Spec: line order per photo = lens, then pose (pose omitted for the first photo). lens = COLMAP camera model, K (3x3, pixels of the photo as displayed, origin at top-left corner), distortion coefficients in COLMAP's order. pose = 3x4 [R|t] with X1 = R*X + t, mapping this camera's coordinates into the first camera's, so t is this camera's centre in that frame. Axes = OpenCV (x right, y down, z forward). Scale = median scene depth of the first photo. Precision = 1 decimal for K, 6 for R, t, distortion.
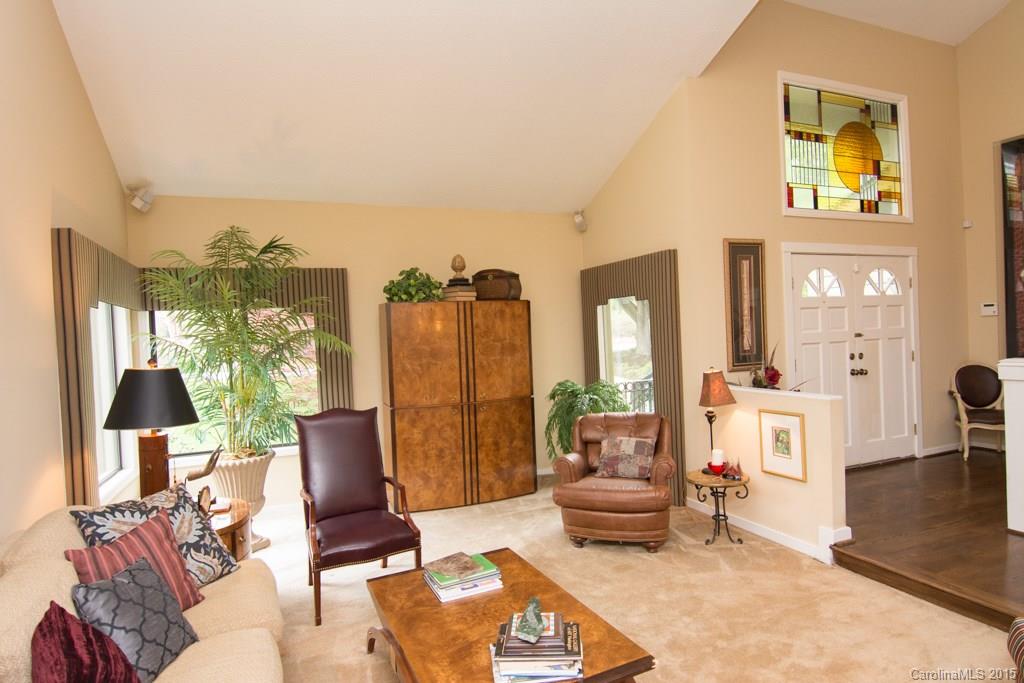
lens RADIAL K [[569.2, 0, 505.1], [0, 569.2, 341.2], [0, 0, 1]] dist [-0.006583, -0.008810]
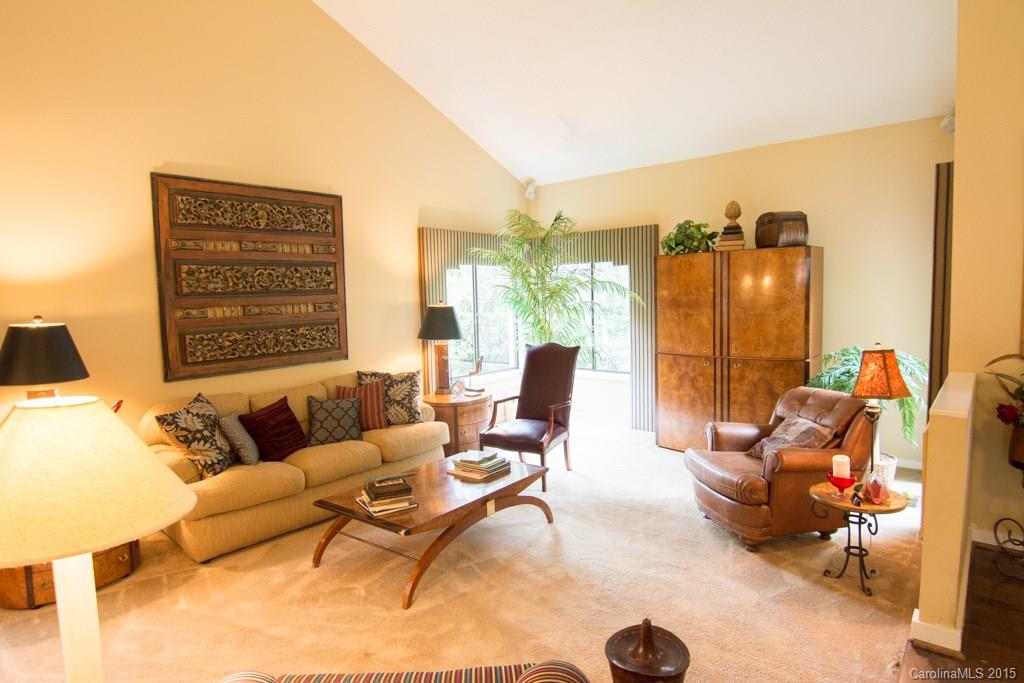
lens RADIAL K [[569.2, 0, 512.8], [0, 569.2, 343.5], [0, 0, 1]] dist [-0.006583, -0.008810]
pose [[0.468030, 0.106207, -0.877307, 0.621450], [-0.005767, 0.993098, 0.117148, -0.026184], [0.883694, -0.049769, 0.465412, 0.232249]]
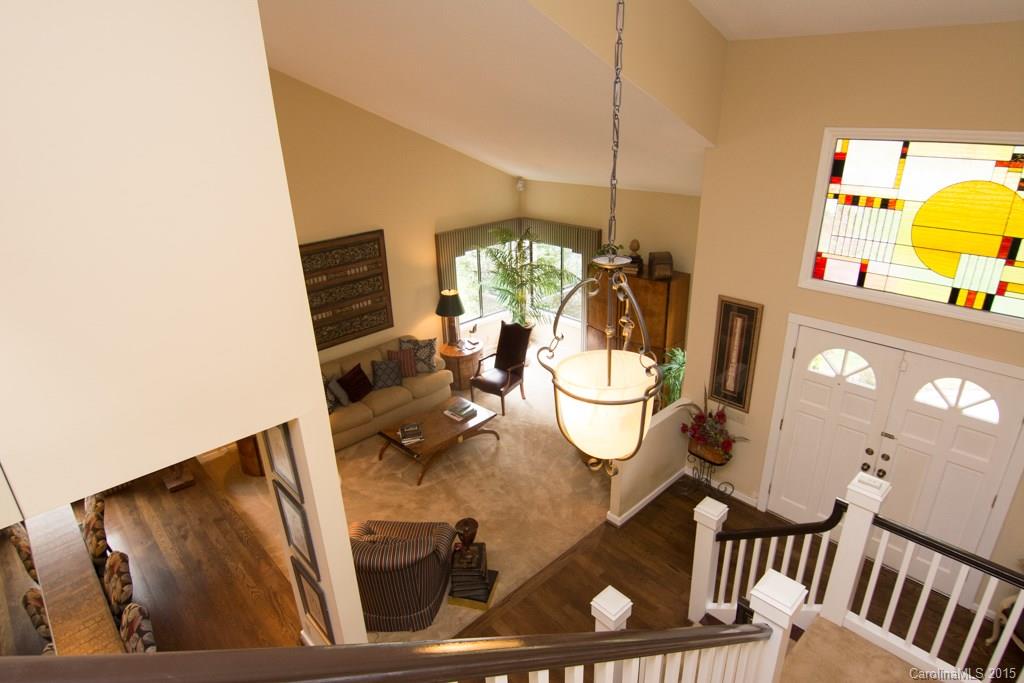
lens RADIAL K [[569.2, 0, 511.6], [0, 569.2, 342.4], [0, 0, 1]] dist [-0.006583, -0.008810]
pose [[0.365249, 0.387901, -0.846242, 1.153038], [0.002973, 0.908558, 0.417749, -0.534164], [0.930905, -0.155098, 0.330696, 0.206752]]
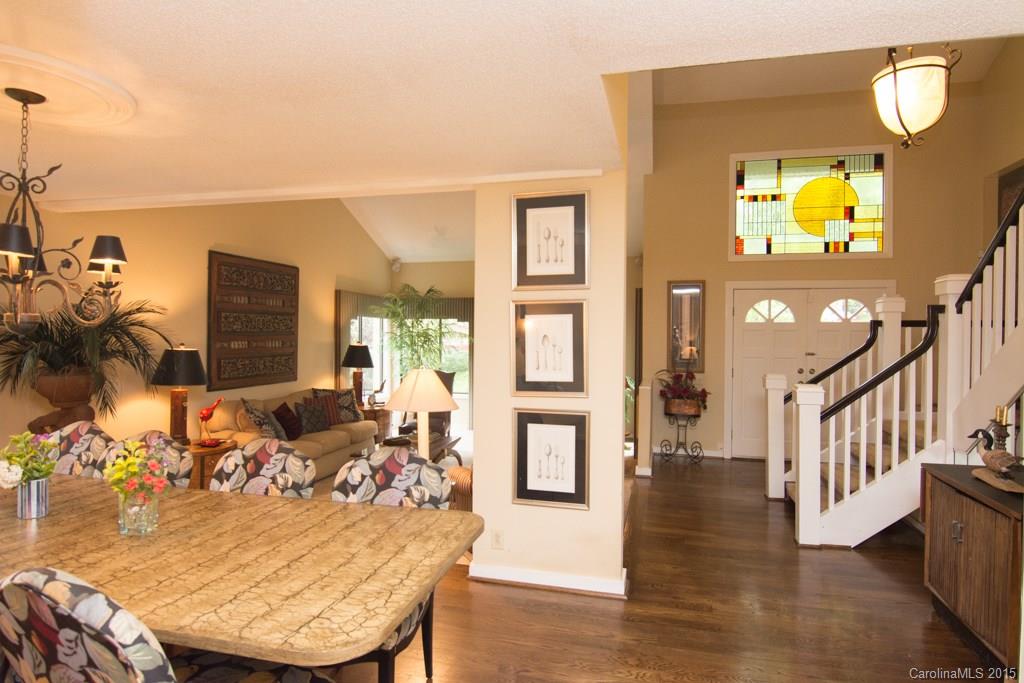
lens RADIAL K [[569.2, 0, 510.7], [0, 569.2, 343.5], [0, 0, 1]] dist [-0.006583, -0.008810]
pose [[0.799958, 0.054294, -0.597595, 0.883046], [-0.049478, 0.998475, 0.024483, -0.033440], [0.598013, 0.009982, 0.801424, -0.387983]]
